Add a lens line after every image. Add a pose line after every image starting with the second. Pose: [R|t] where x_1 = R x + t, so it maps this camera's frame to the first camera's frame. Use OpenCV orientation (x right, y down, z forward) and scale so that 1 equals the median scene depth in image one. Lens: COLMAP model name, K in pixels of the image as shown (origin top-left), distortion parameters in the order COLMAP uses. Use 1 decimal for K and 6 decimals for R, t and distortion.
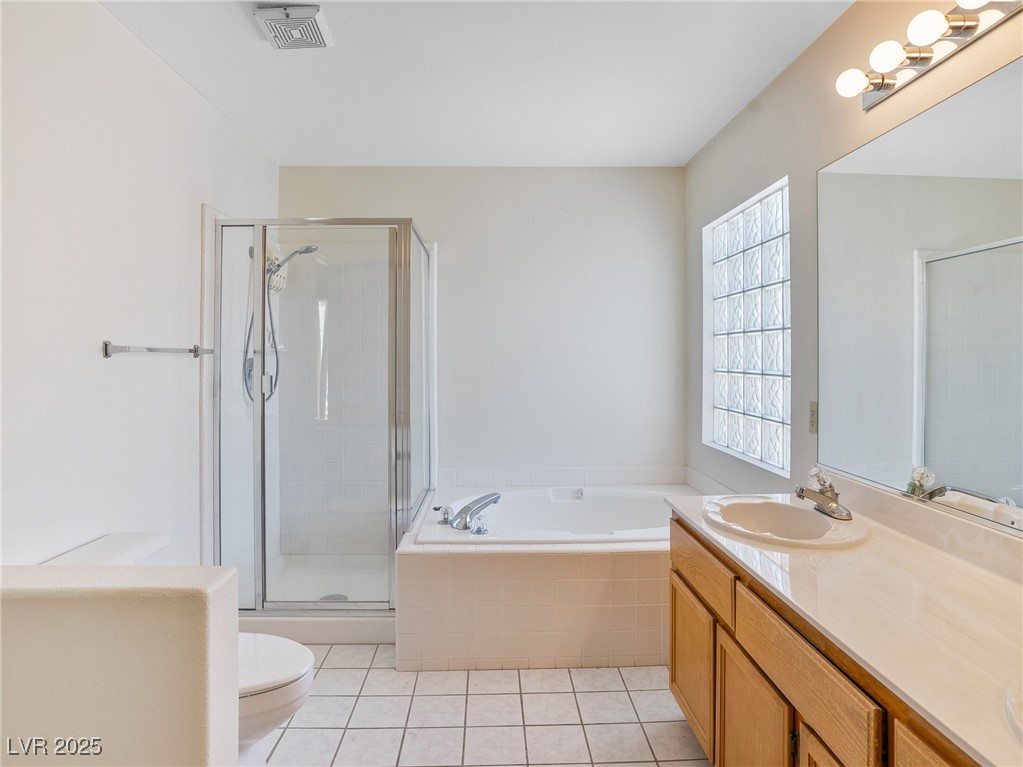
lens RADIAL K [[596.3, 0, 508.8], [0, 596.3, 380.9], [0, 0, 1]] dist [-0.043838, 0.008708]
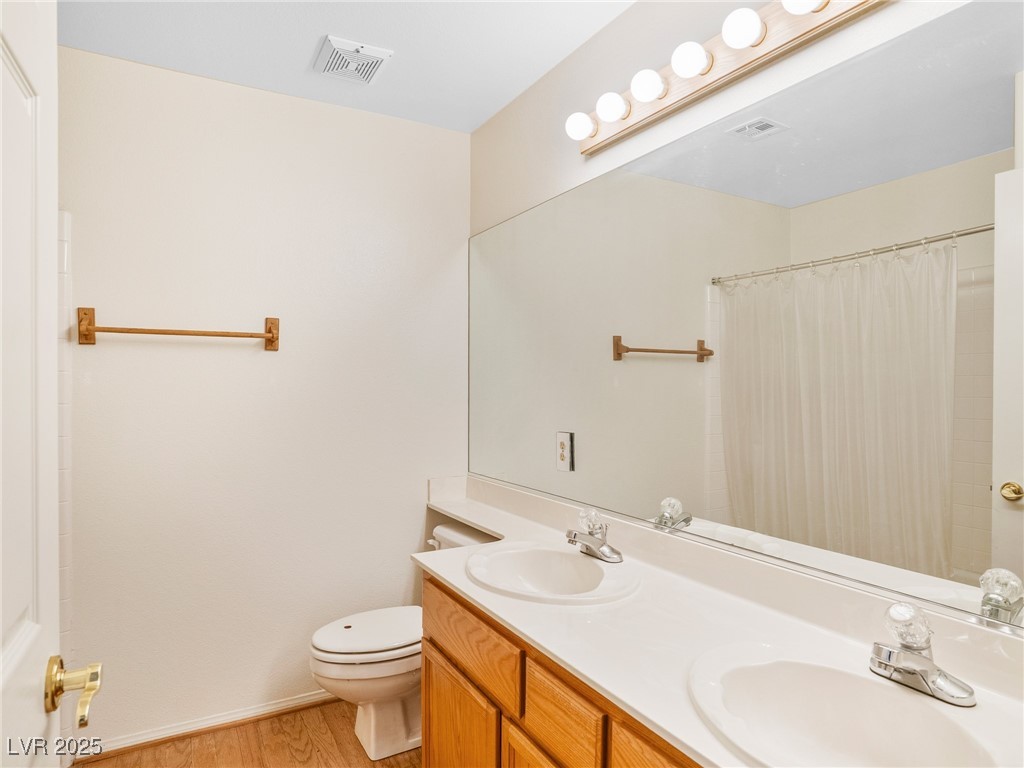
lens RADIAL K [[596.9, 0, 511.4], [0, 596.9, 391.1], [0, 0, 1]] dist [-0.043838, 0.008708]
pose [[0.894893, 0.001841, 0.446276, 0.002790], [0.014793, 0.999320, -0.033786, -0.005524], [-0.446035, 0.036837, 0.894257, 0.211321]]
